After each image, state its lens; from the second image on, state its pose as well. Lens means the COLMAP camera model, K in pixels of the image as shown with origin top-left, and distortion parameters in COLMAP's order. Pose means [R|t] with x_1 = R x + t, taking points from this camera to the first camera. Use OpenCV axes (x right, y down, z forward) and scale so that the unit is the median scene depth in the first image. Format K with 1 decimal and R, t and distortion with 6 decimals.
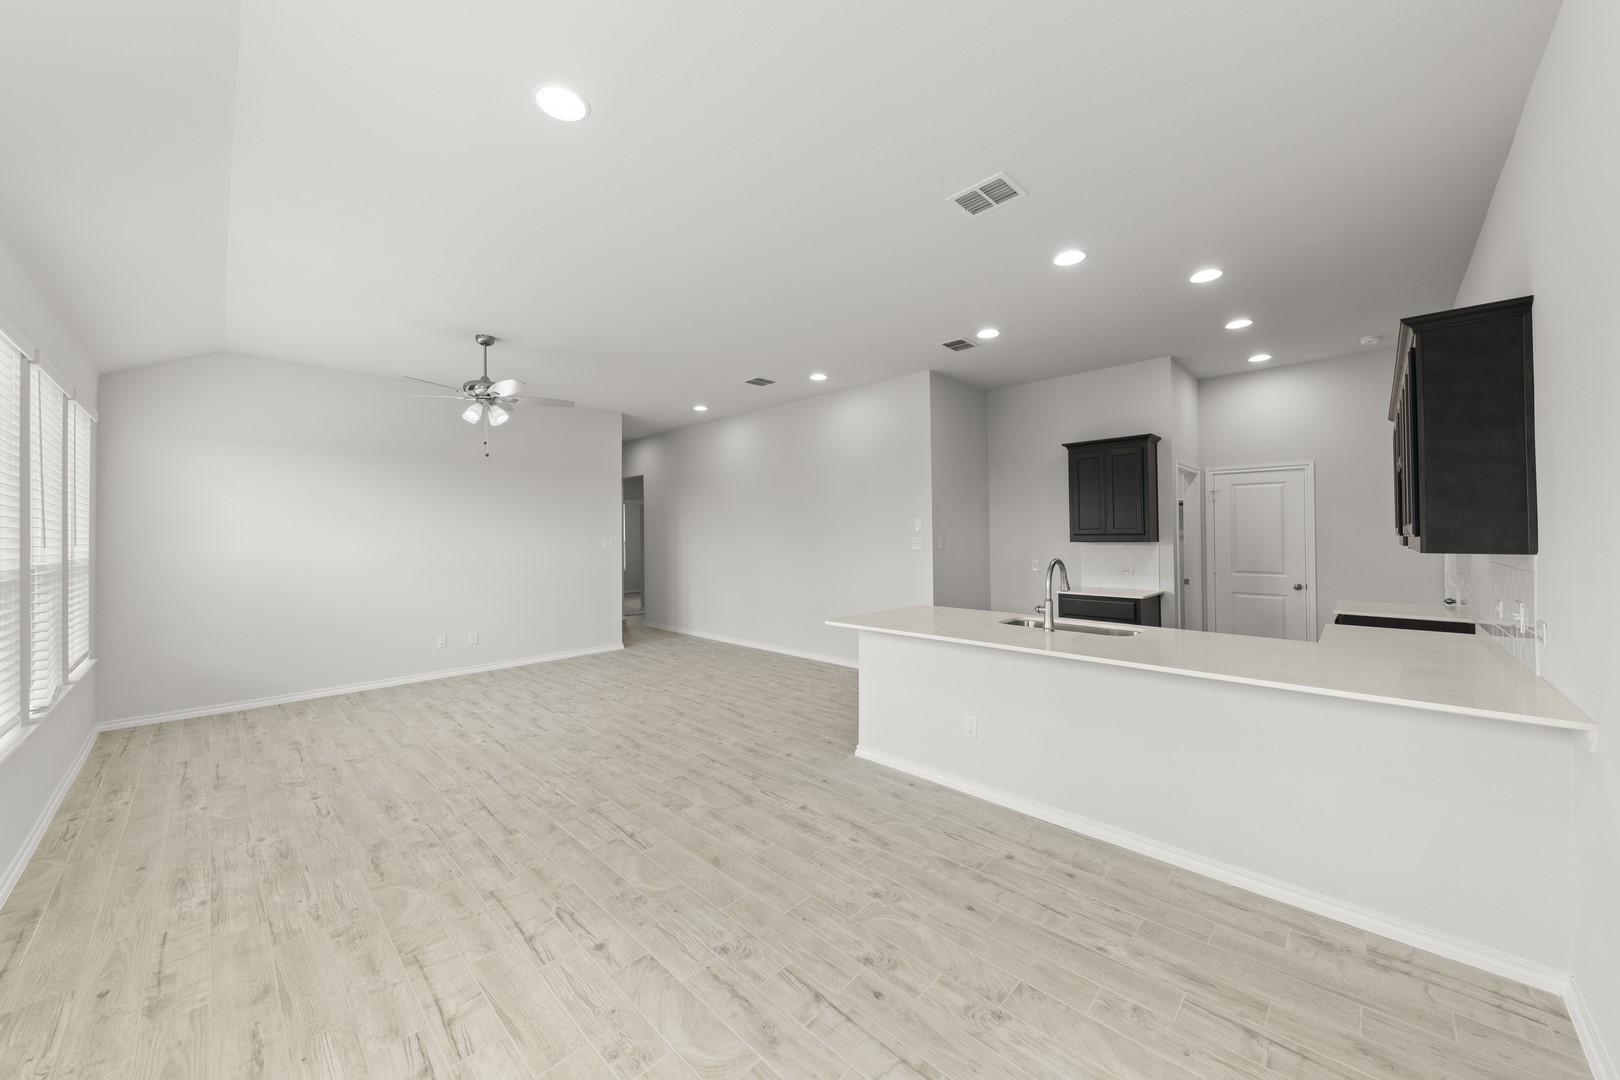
lens RADIAL K [[530.5, 0, 815.3], [0, 530.5, 533.3], [0, 0, 1]] dist [0.009993, -0.005324]
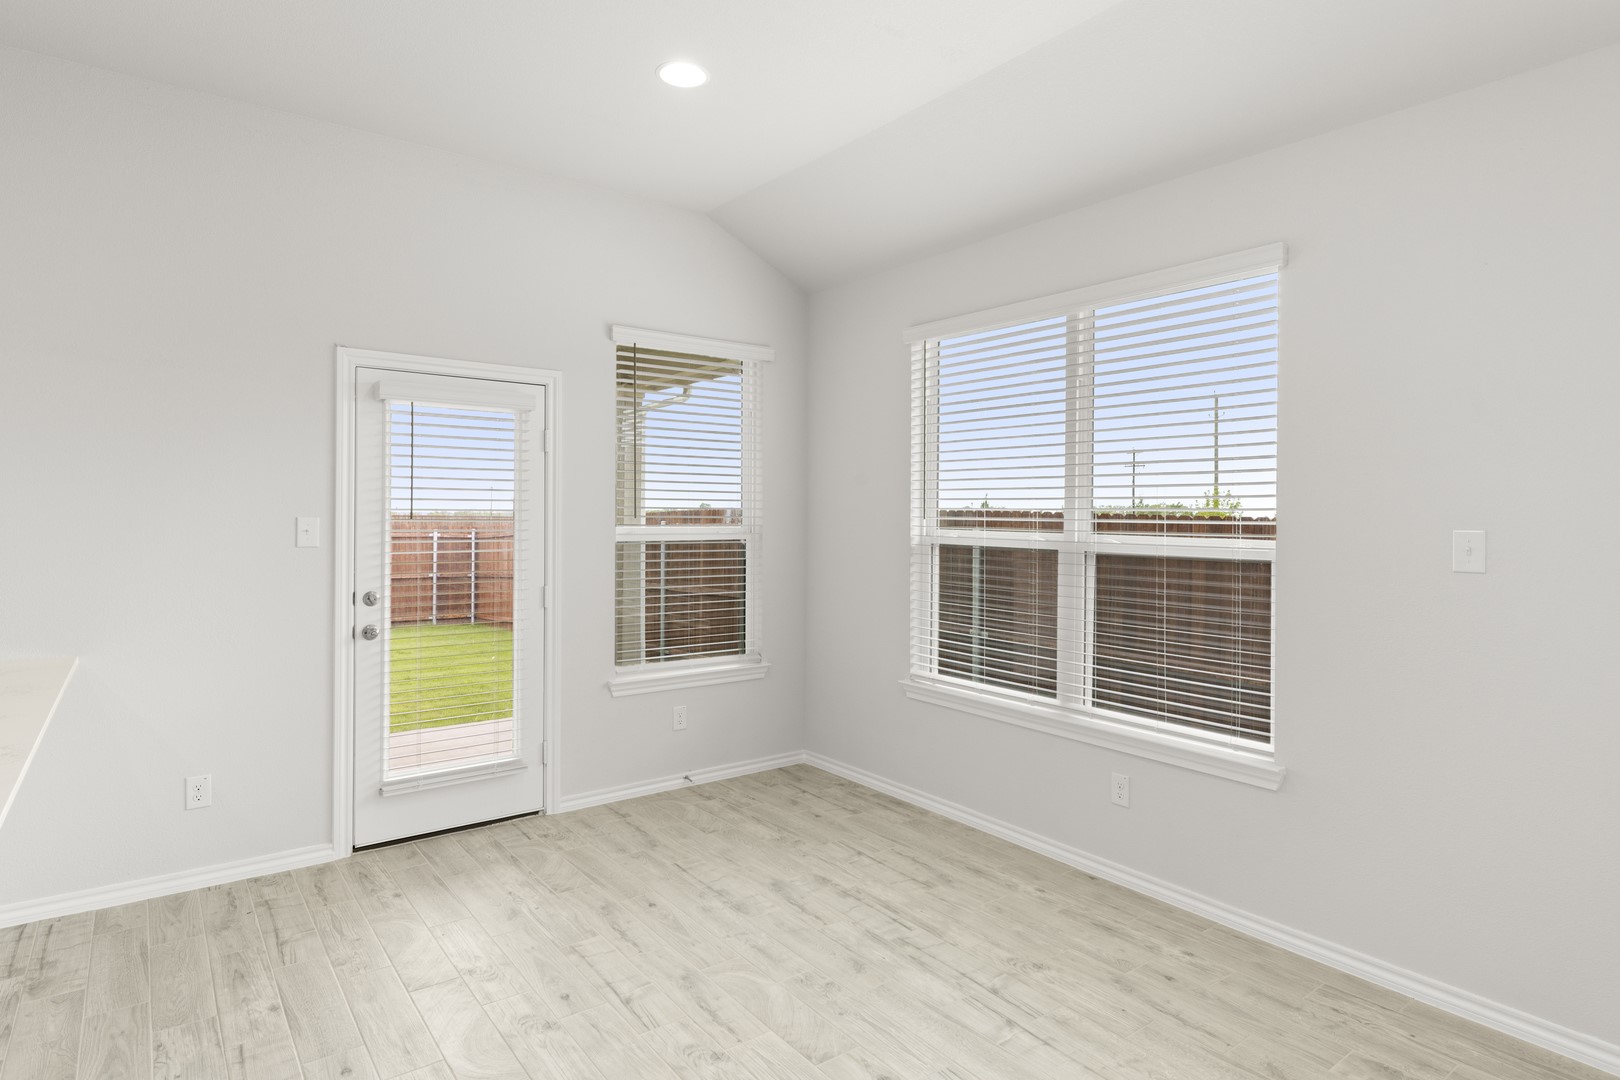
lens RADIAL K [[858.5, 0, 809.6], [0, 858.5, 517.6], [0, 0, 1]] dist [0.013542, -0.012633]
pose [[-0.984529, -0.001749, 0.175212, -0.499838], [-0.001319, 0.999996, 0.002567, 0.017280], [-0.175216, 0.002296, -0.984527, 2.120971]]
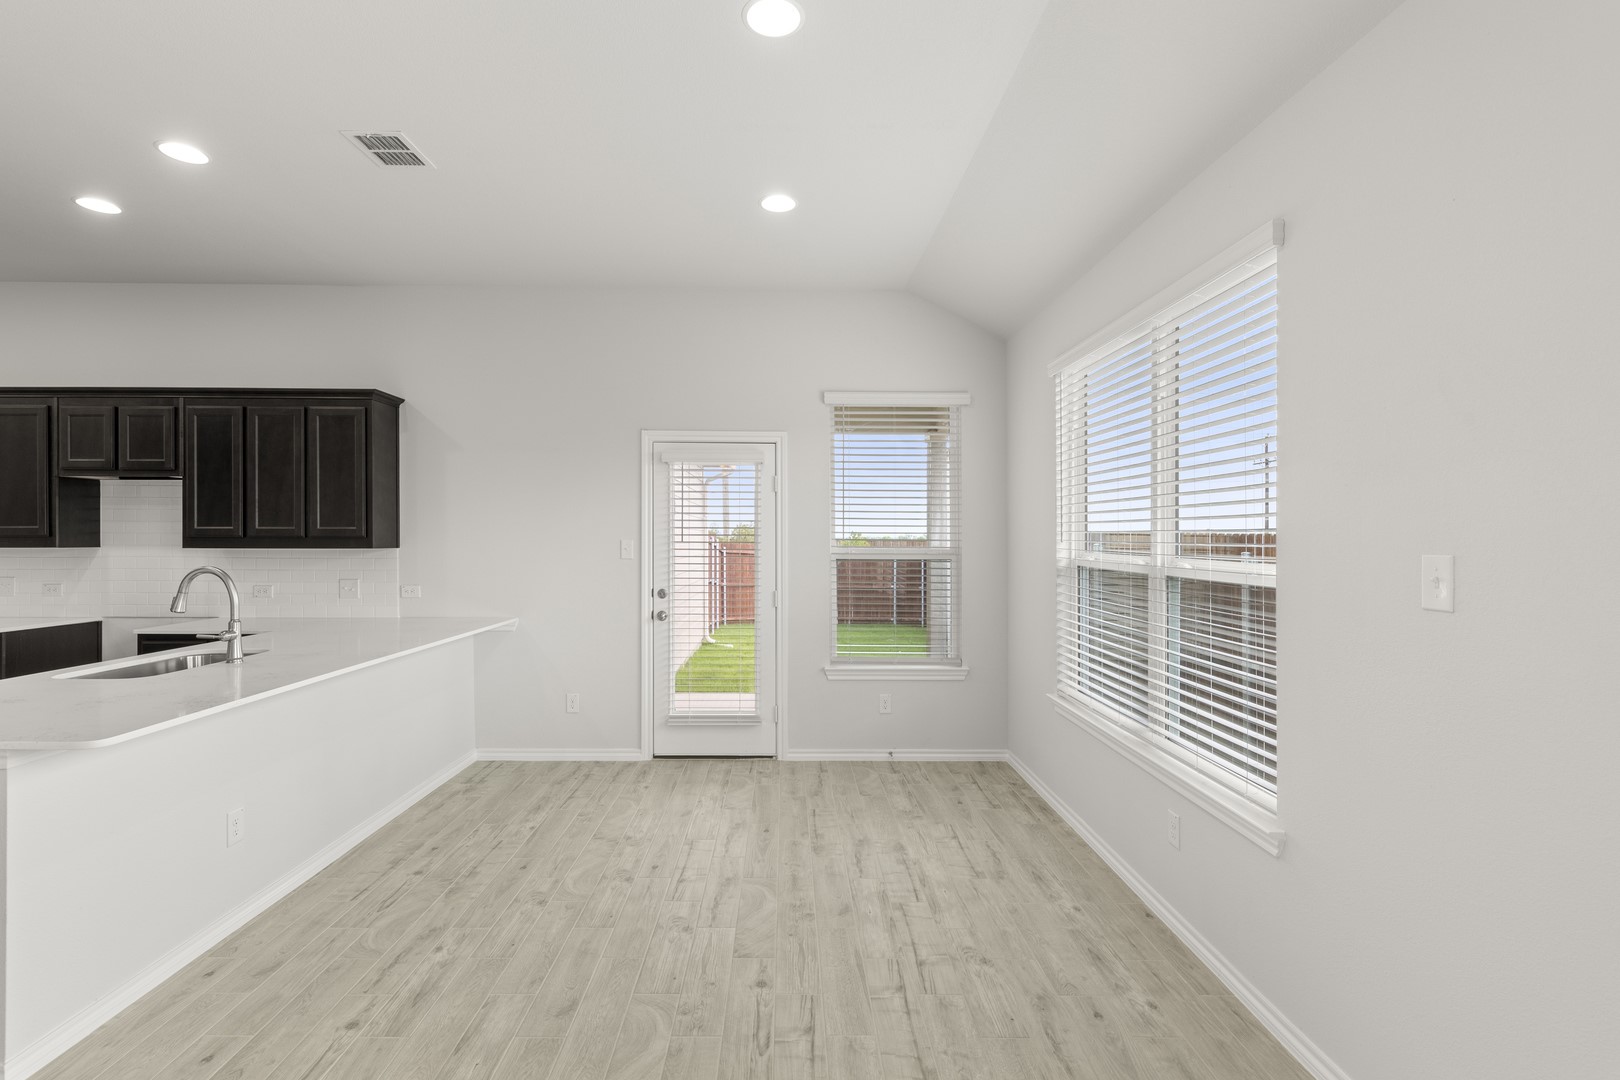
lens RADIAL K [[742.1, 0, 810.0], [0, 742.1, 540.0], [0, 0, 1]] dist [0.002825, -0.000100]
pose [[-0.687868, -0.000226, 0.725836, -1.353722], [-0.001752, 0.999998, -0.001348, 0.024807], [-0.725834, -0.002199, -0.687867, 1.779090]]
